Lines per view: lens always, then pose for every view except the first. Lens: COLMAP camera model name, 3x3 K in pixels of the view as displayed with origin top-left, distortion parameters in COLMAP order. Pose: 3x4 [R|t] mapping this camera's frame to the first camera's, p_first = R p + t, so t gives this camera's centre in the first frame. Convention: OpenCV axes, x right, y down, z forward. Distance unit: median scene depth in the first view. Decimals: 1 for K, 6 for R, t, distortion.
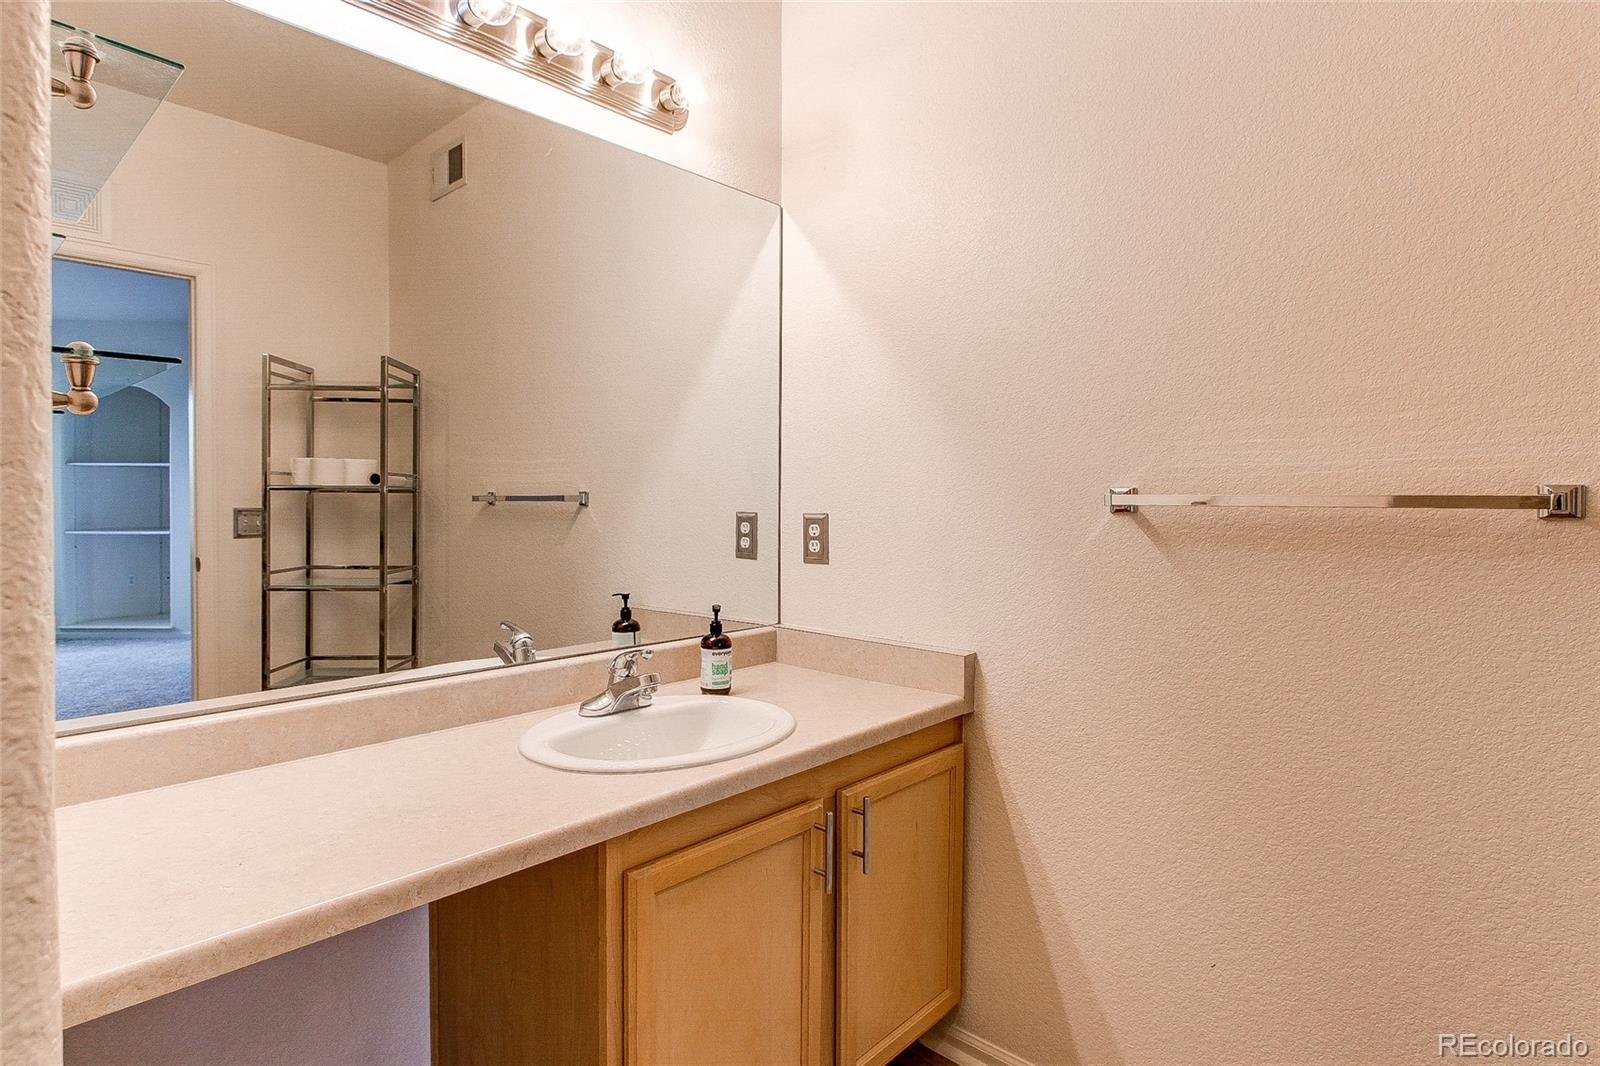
lens RADIAL K [[856.8, 0, 801.1], [0, 856.8, 493.6], [0, 0, 1]] dist [-0.000873, -0.000415]
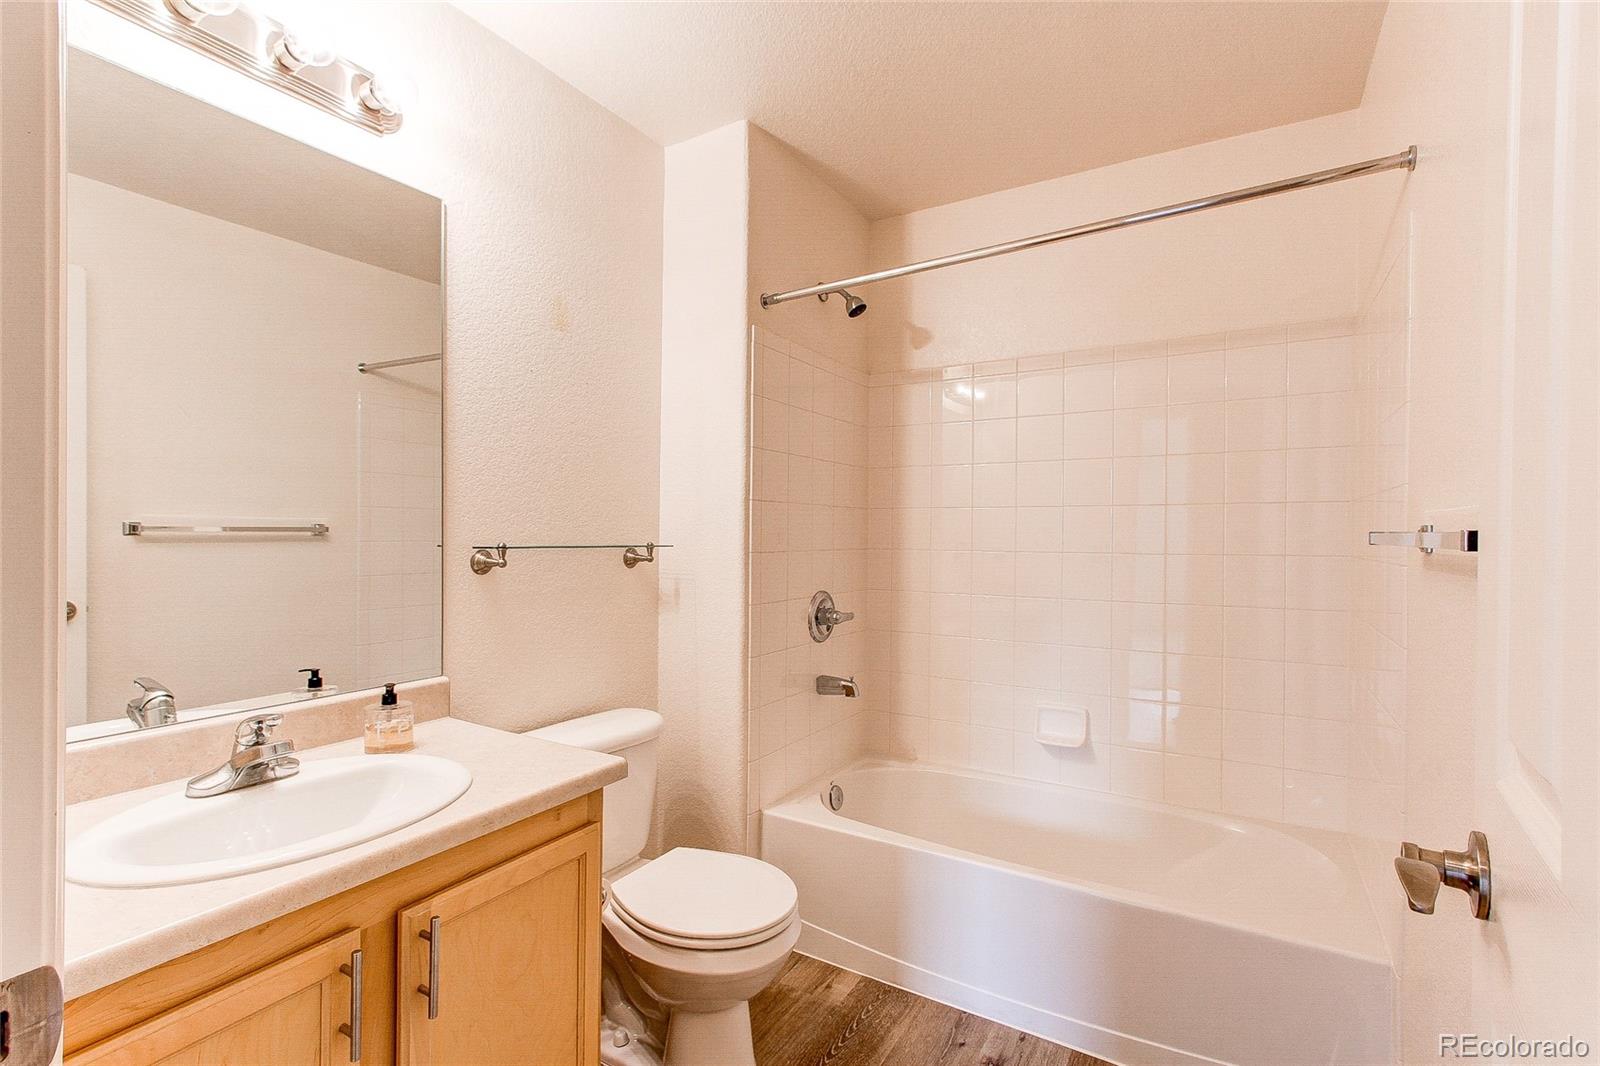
lens RADIAL K [[724.9, 0, 796.4], [0, 724.9, 536.1], [0, 0, 1]] dist [-0.008928, -0.000038]
pose [[0.981088, -0.002101, 0.193550, 0.166753], [0.000507, 0.999966, 0.008286, 0.003182], [-0.193561, -0.008031, 0.981055, 0.183635]]
